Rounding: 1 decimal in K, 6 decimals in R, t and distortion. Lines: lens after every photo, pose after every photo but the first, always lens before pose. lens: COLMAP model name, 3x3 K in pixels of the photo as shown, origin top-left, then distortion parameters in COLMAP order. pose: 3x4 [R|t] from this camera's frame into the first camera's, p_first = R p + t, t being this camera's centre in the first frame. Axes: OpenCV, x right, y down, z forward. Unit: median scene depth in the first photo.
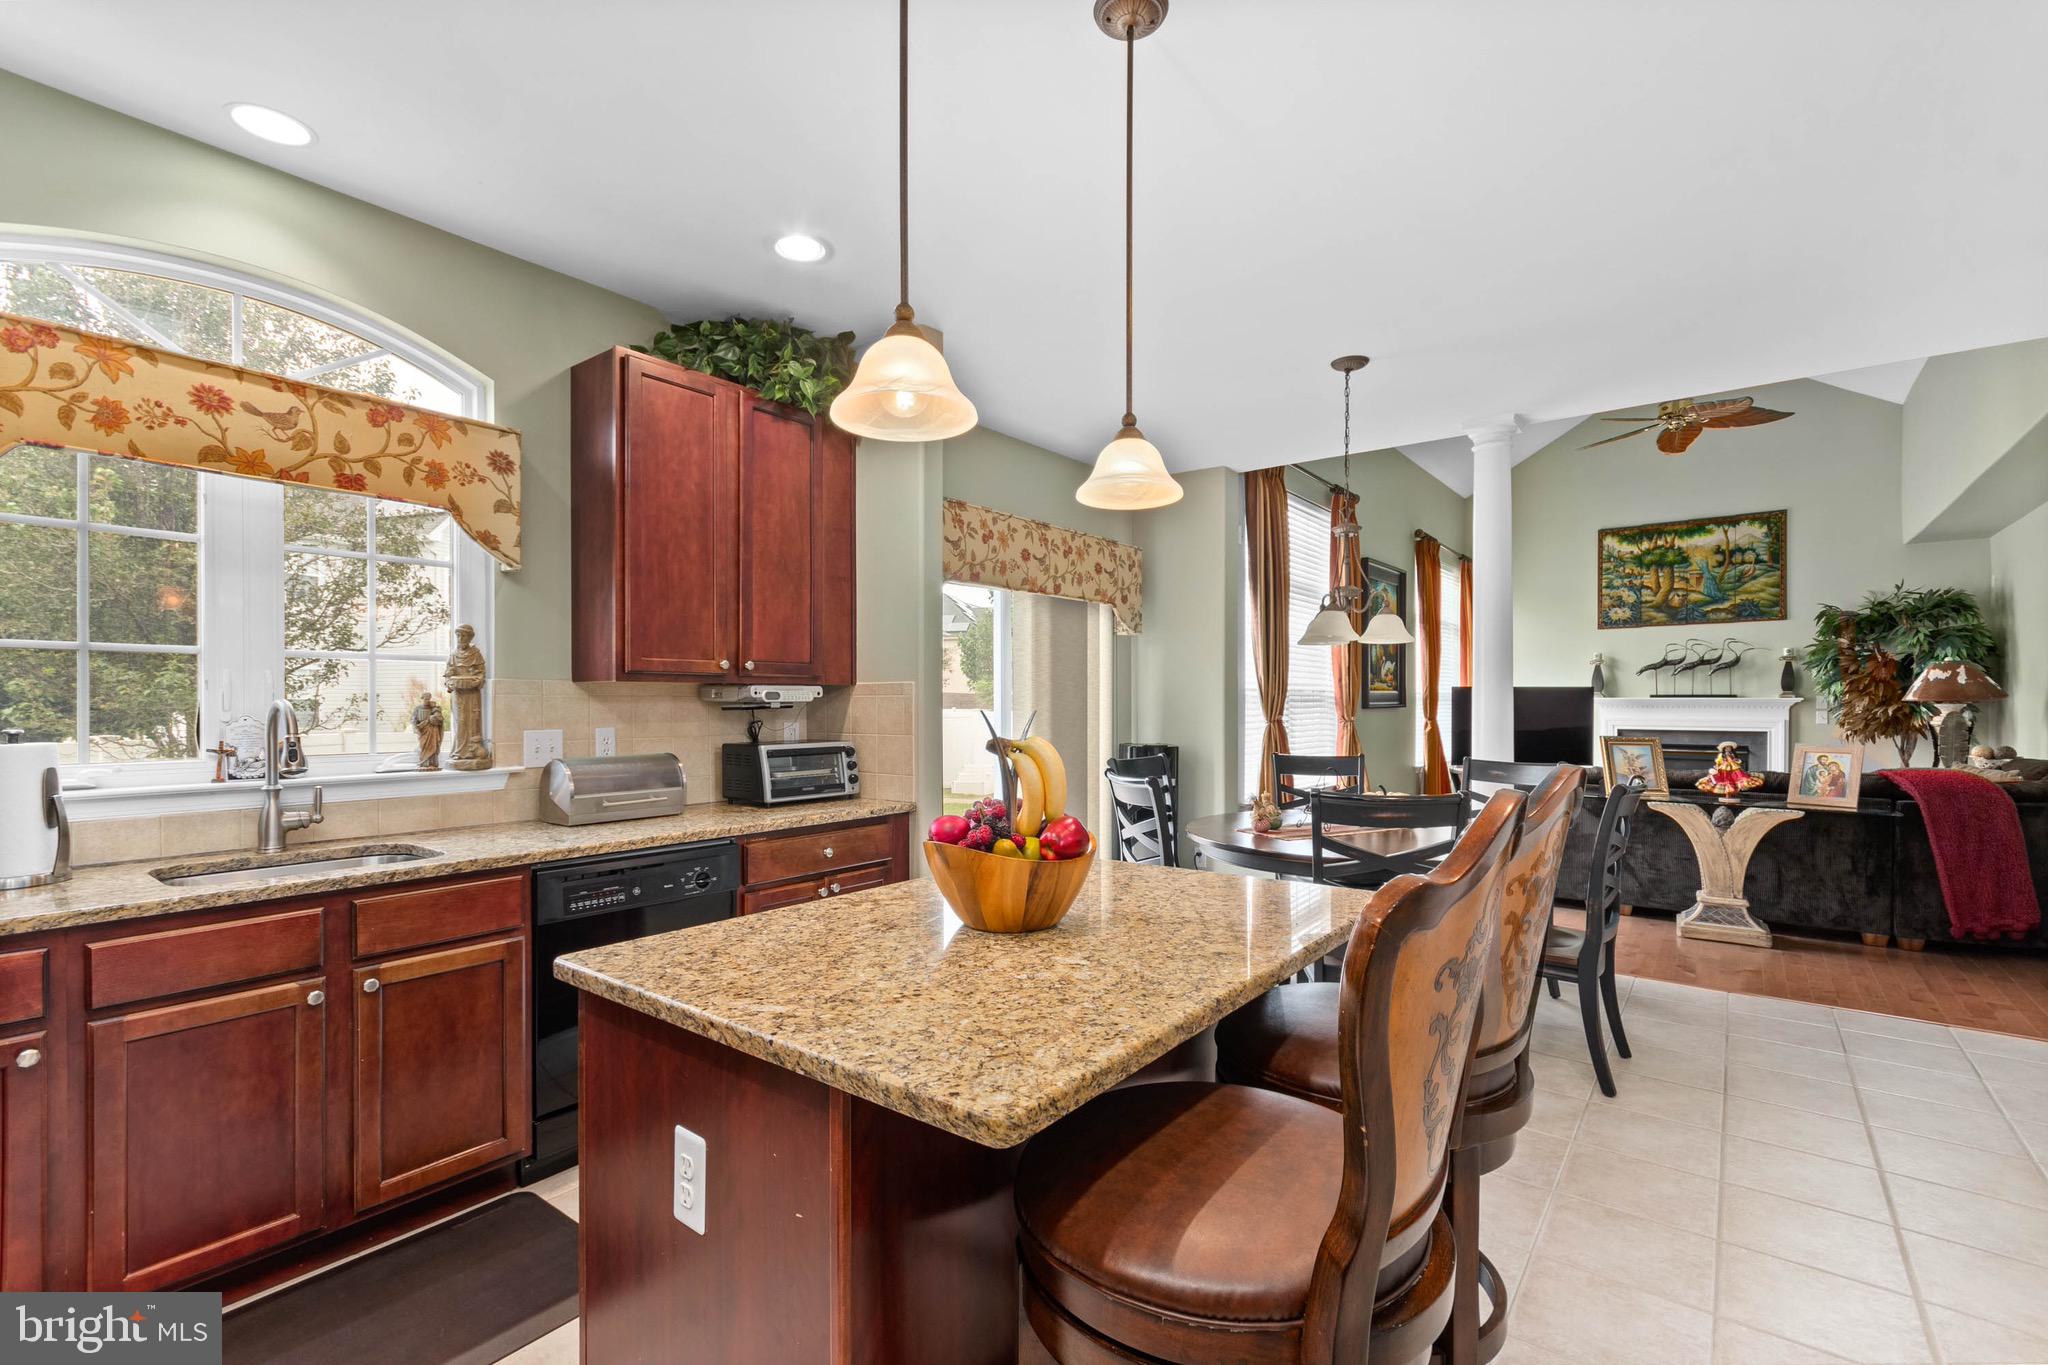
lens RADIAL K [[909.5, 0, 1089.9], [0, 909.5, 696.2], [0, 0, 1]] dist [0.114887, -0.045272]
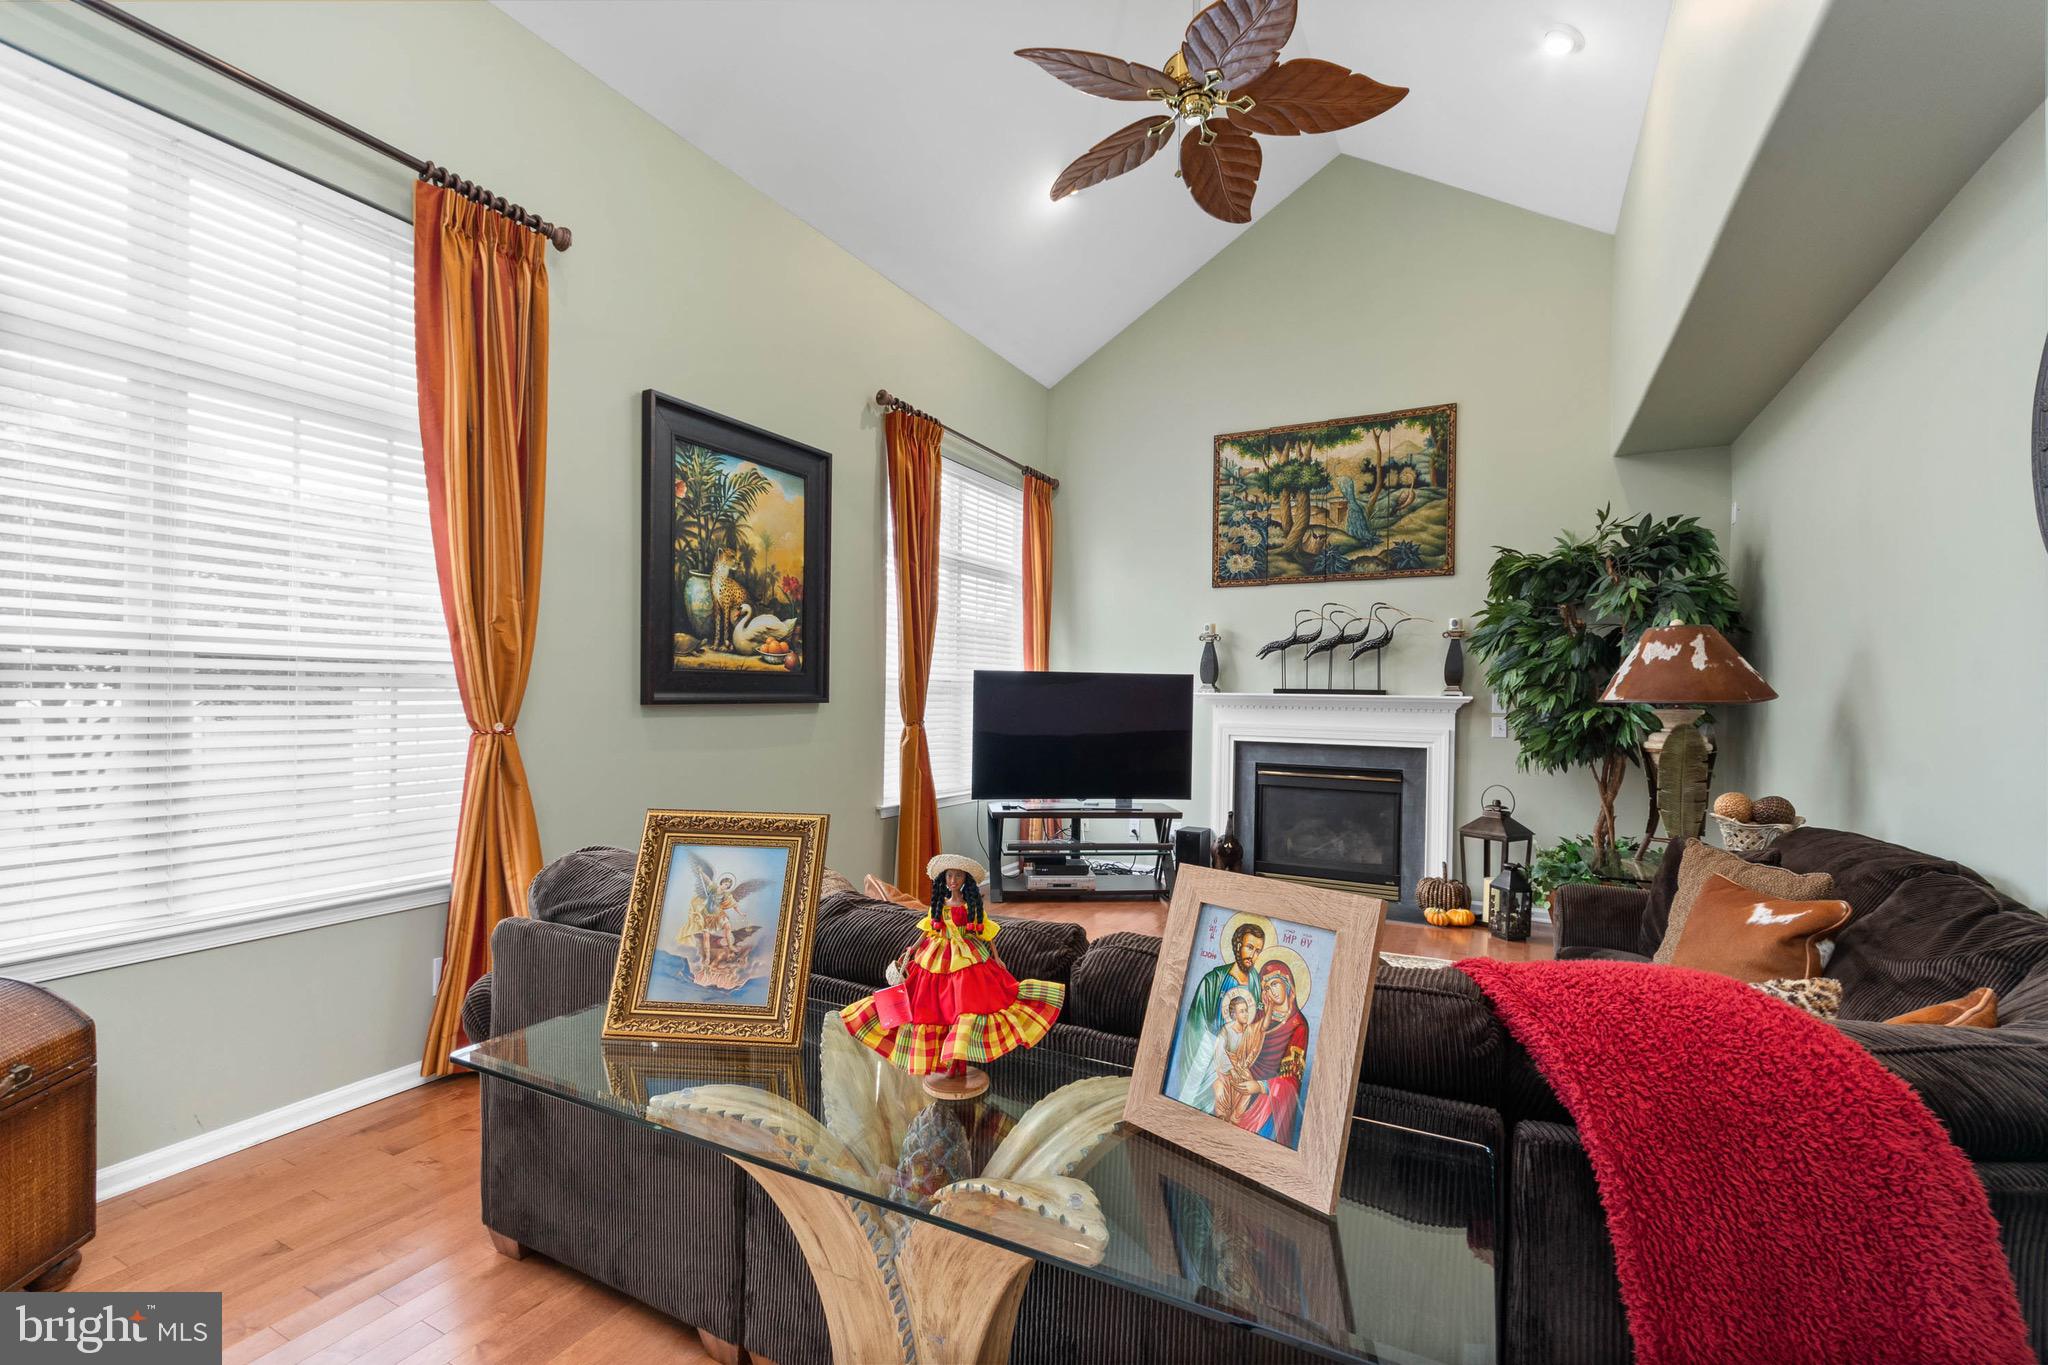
lens RADIAL K [[898.3, 0, 1020.4], [0, 898.3, 700.6], [0, 0, 1]] dist [0.004903, -0.001131]
pose [[0.993329, 0.015760, 0.114234, 0.363716], [-0.016936, 0.999813, 0.009329, 0.003826], [-0.114066, -0.011202, 0.993410, 0.421007]]
